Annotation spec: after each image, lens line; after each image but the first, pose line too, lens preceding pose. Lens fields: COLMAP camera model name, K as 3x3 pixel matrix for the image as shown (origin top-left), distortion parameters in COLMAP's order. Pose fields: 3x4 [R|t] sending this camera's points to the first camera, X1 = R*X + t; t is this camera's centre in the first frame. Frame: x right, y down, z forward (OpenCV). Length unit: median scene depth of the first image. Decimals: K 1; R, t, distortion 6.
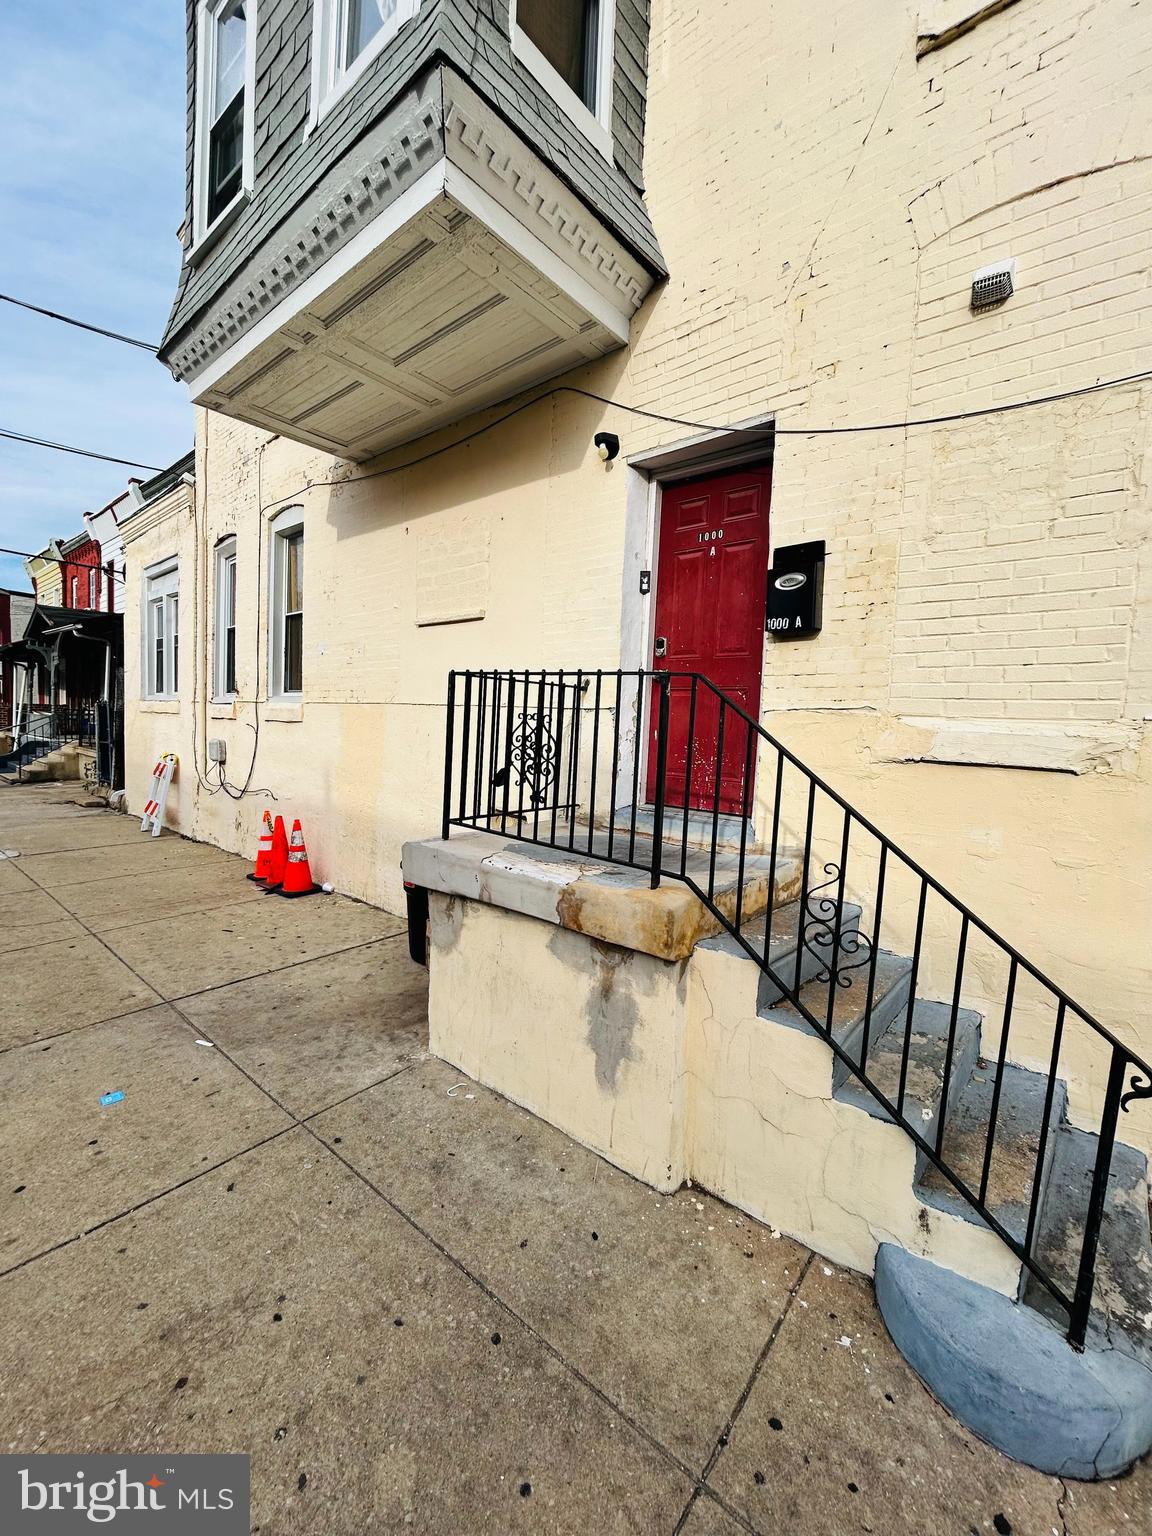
lens RADIAL K [[617.5, 0, 582.3], [0, 617.5, 765.5], [0, 0, 1]] dist [-0.000300, -0.000441]
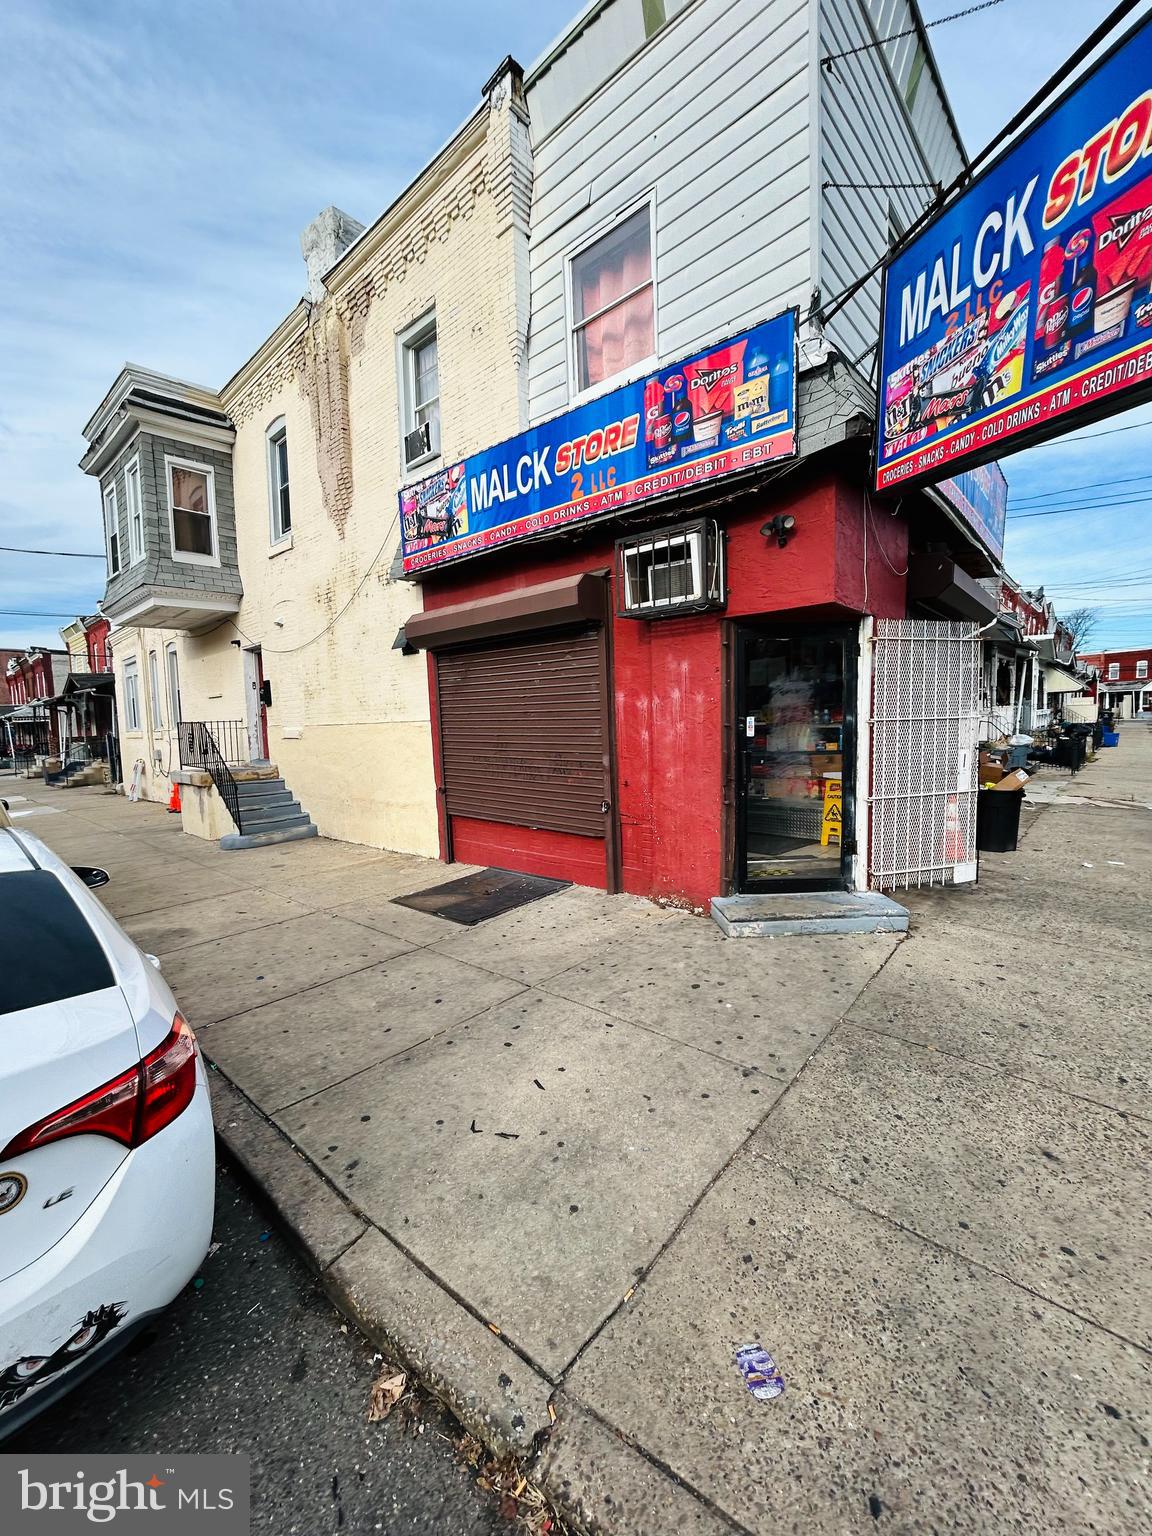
lens RADIAL K [[617.5, 0, 578.2], [0, 617.5, 768.2], [0, 0, 1]] dist [-0.000300, -0.000441]
pose [[0.996727, -0.064471, -0.048764, 2.033552], [0.064988, 0.997845, 0.009091, 0.209013], [0.048073, -0.012230, 0.998769, -2.215993]]
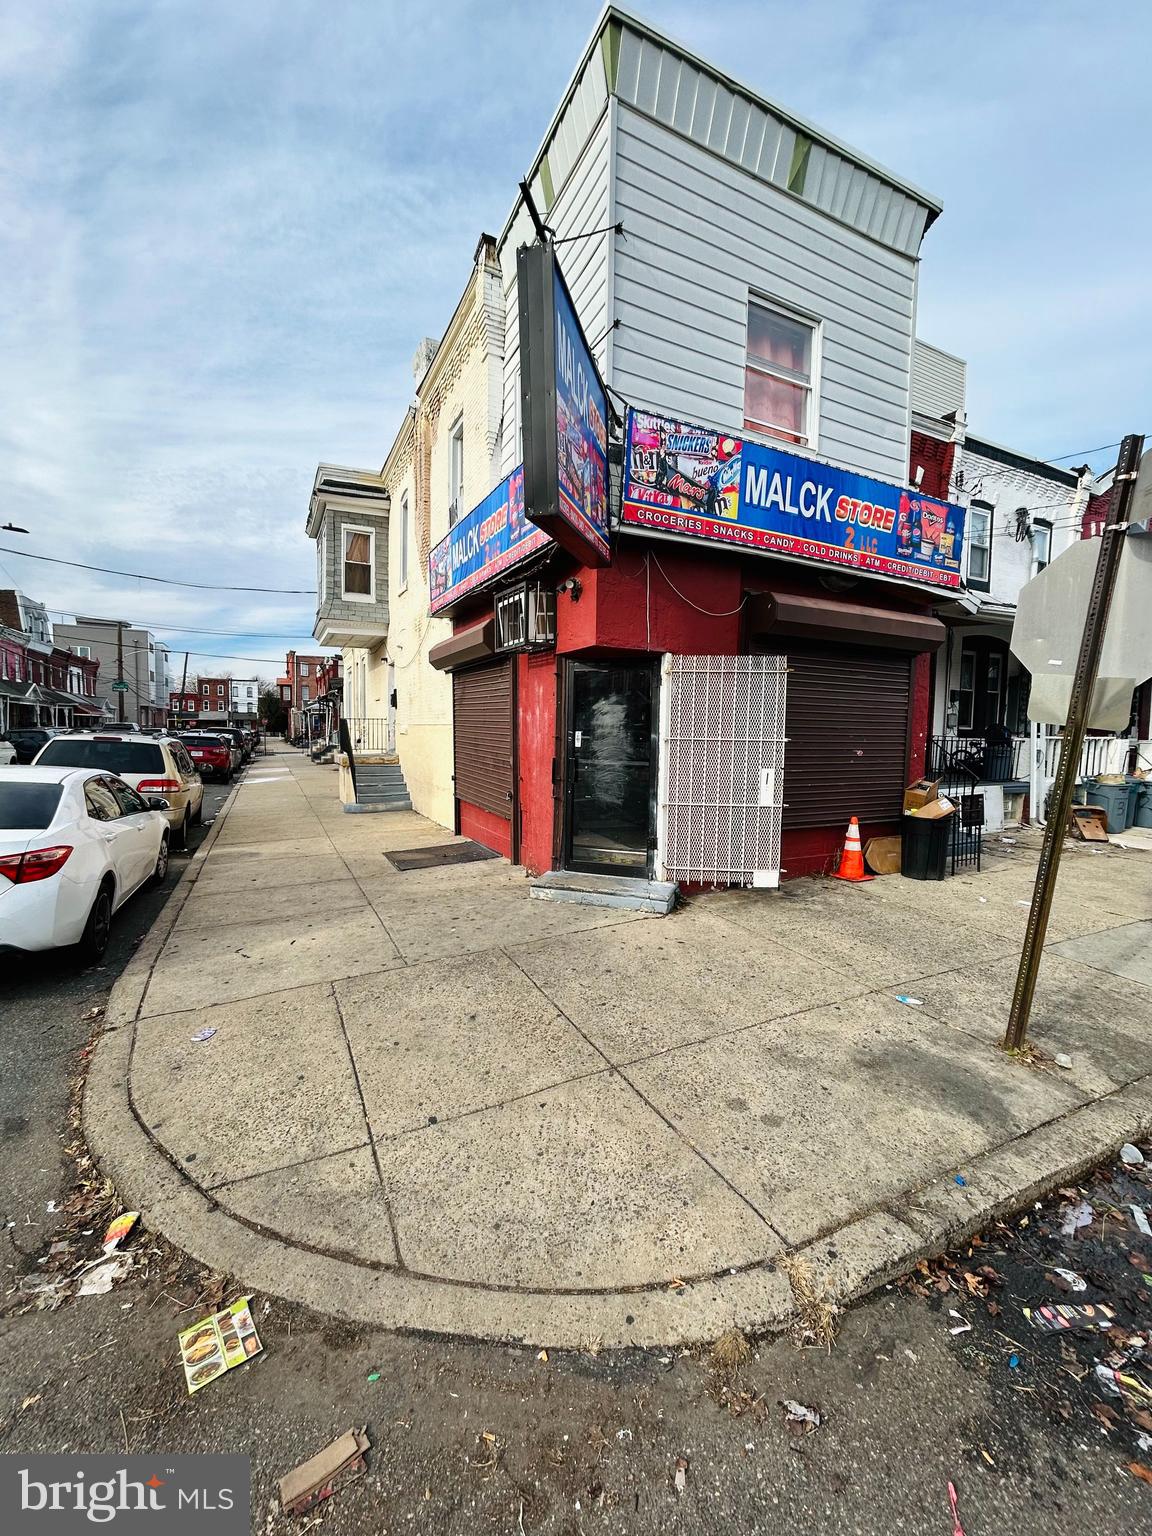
lens RADIAL K [[617.5, 0, 576.7], [0, 617.5, 767.4], [0, 0, 1]] dist [-0.000300, -0.000441]
pose [[0.915377, -0.000844, -0.402598, 3.114993], [-0.003987, 0.999930, -0.011161, 0.255954], [0.402579, 0.011822, 0.915309, -2.431821]]
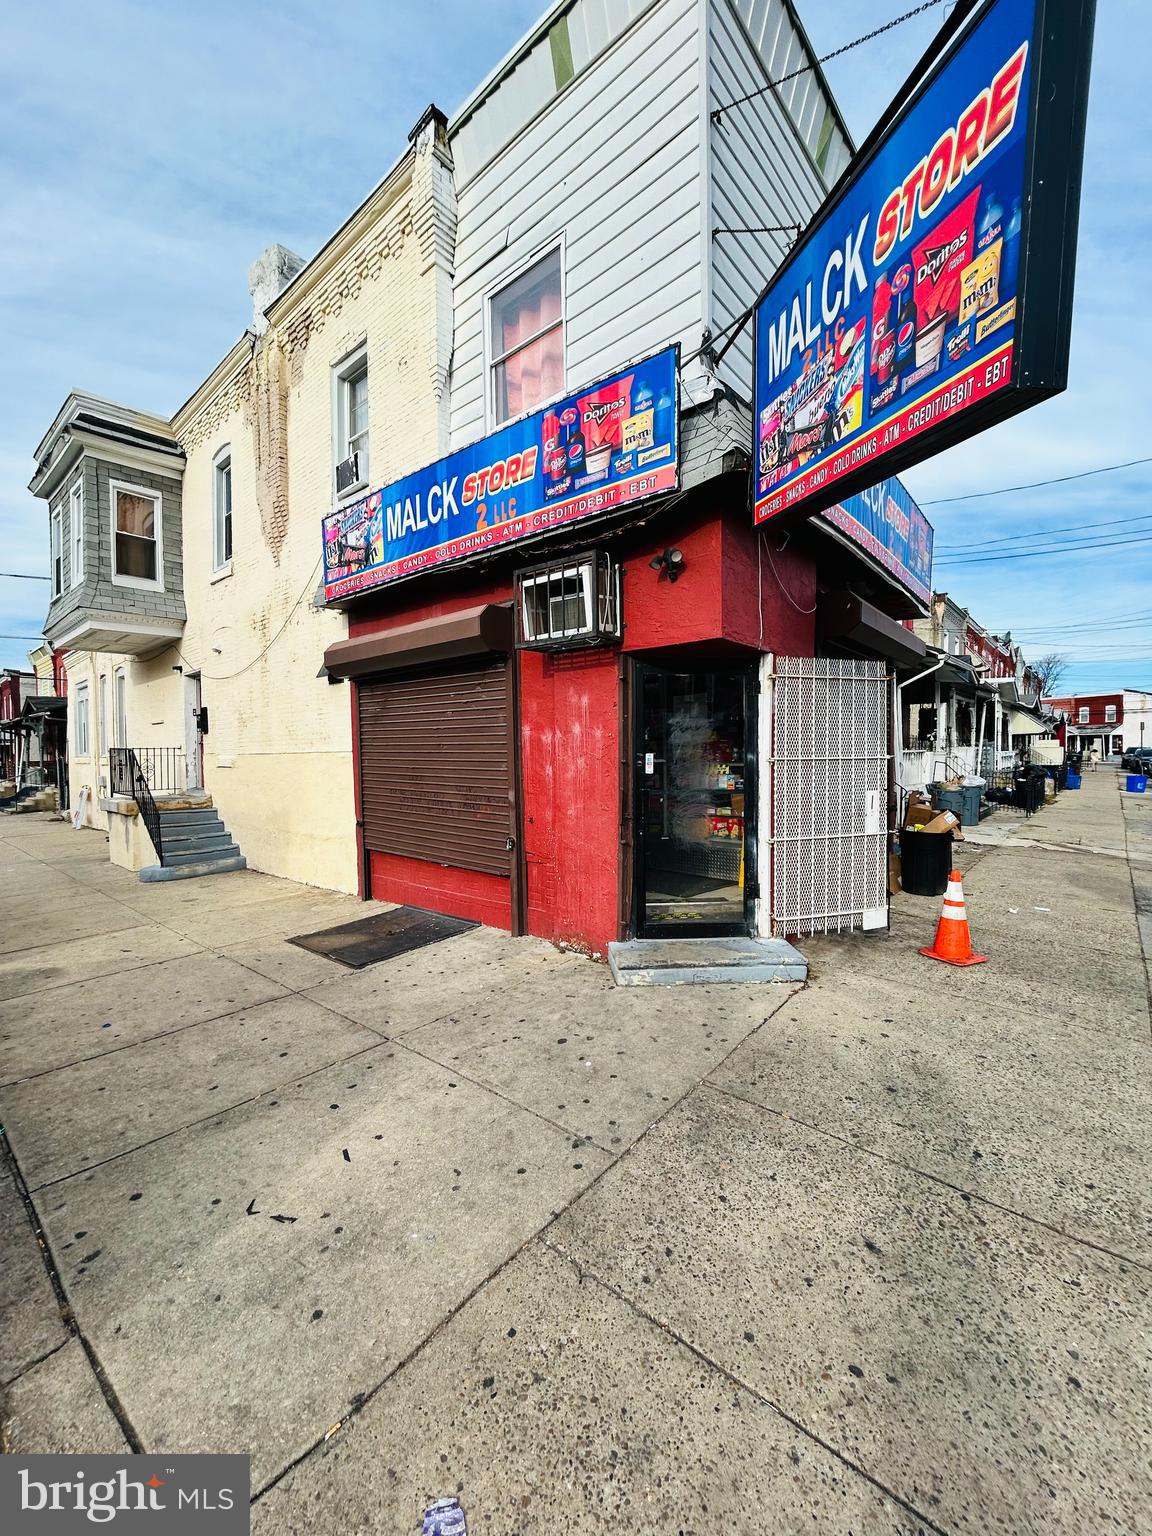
lens RADIAL K [[617.5, 0, 578.2], [0, 617.5, 768.6], [0, 0, 1]] dist [-0.000300, -0.000441]
pose [[0.998503, -0.049474, -0.023328, 2.244165], [0.048444, 0.997908, -0.042813, 0.214643], [0.025397, 0.041619, 0.998811, -2.152023]]
